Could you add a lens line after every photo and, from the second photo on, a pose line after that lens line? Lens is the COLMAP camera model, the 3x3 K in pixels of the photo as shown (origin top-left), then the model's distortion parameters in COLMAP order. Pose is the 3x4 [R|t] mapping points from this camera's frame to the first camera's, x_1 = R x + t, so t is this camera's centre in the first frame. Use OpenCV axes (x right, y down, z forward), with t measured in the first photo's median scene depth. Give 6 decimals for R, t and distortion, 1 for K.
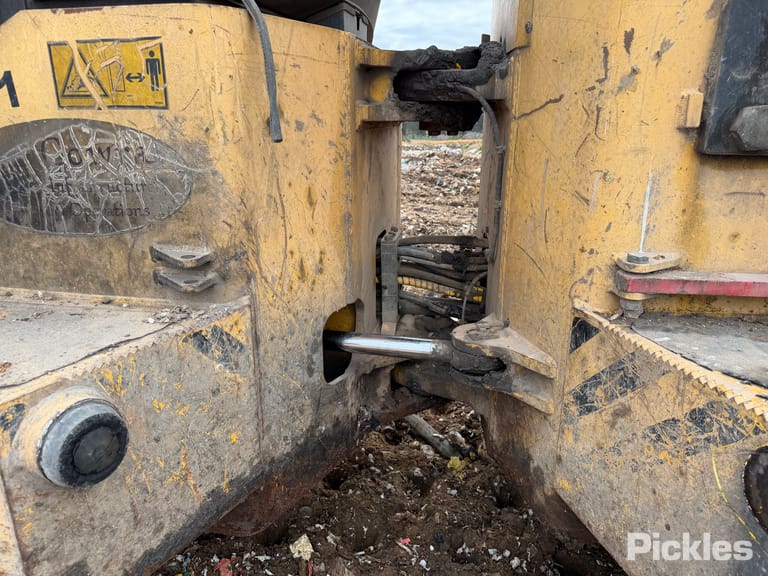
lens RADIAL K [[541.7, 0, 365.2], [0, 541.7, 289.9], [0, 0, 1]] dist [0.082489, -0.092800]
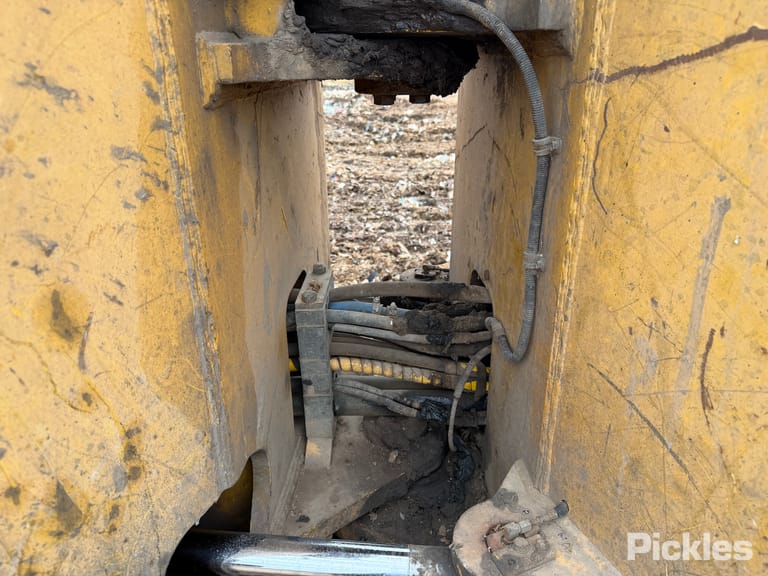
lens RADIAL K [[530.4, 0, 374.1], [0, 530.4, 271.2], [0, 0, 1]] dist [-0.031814, 0.002482]
pose [[0.988622, -0.061901, 0.137095, 0.045245], [0.050451, 0.995062, 0.085476, -0.195199], [-0.141709, -0.077587, 0.986863, 0.578056]]
